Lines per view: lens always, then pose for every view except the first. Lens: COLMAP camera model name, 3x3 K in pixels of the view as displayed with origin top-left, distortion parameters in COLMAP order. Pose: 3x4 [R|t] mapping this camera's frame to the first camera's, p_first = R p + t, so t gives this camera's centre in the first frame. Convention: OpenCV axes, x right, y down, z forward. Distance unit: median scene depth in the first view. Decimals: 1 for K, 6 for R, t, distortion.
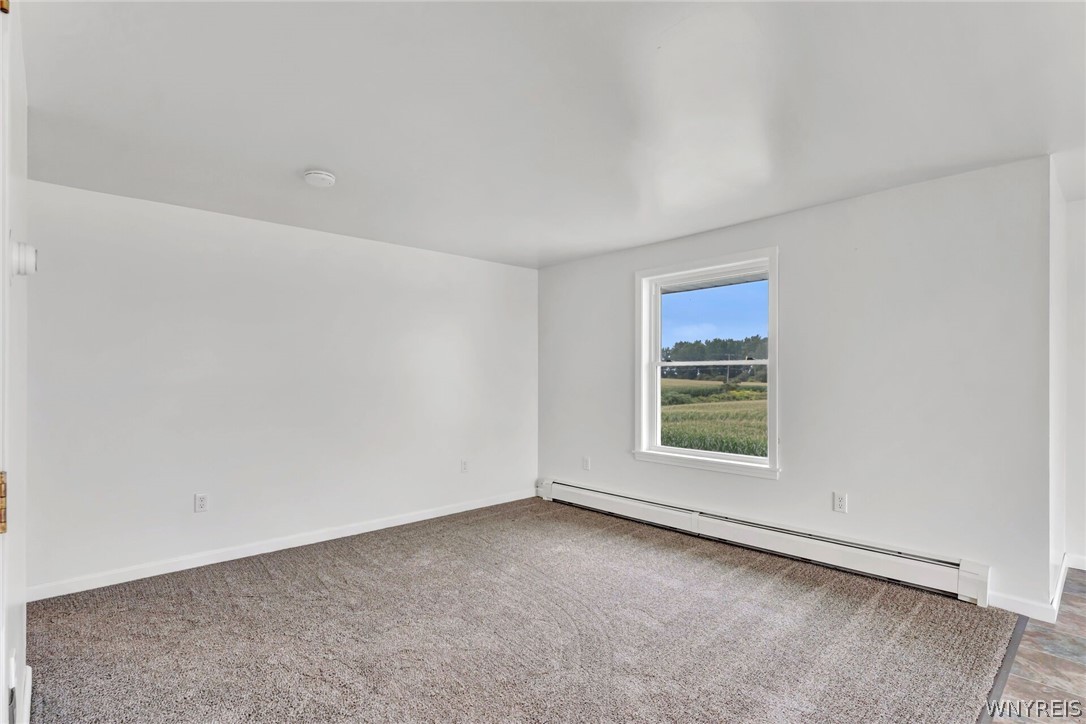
lens RADIAL K [[524.7, 0, 542.7], [0, 524.7, 379.6], [0, 0, 1]] dist [0.000125, -0.000154]
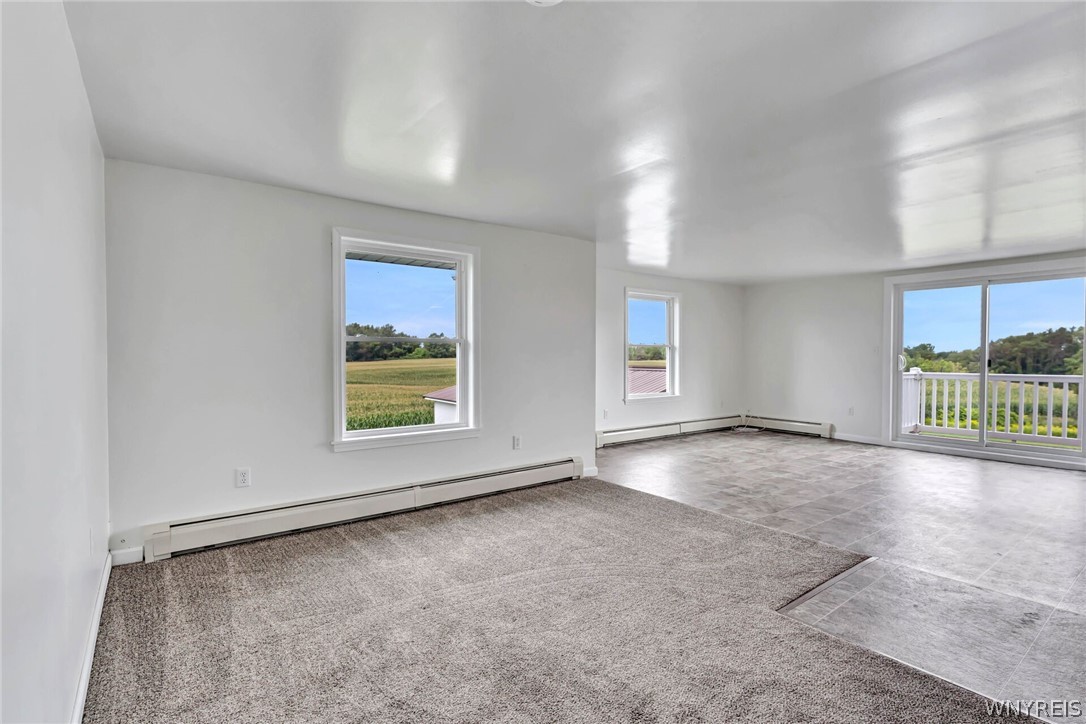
lens RADIAL K [[514.1, 0, 543.0], [0, 514.1, 362.0], [0, 0, 1]] dist [0.000306, 0.000037]
pose [[0.094561, -0.019881, 0.995321, -0.730015], [-0.005176, 0.999777, 0.020462, -0.012380], [-0.995506, -0.007087, 0.094437, 0.715032]]
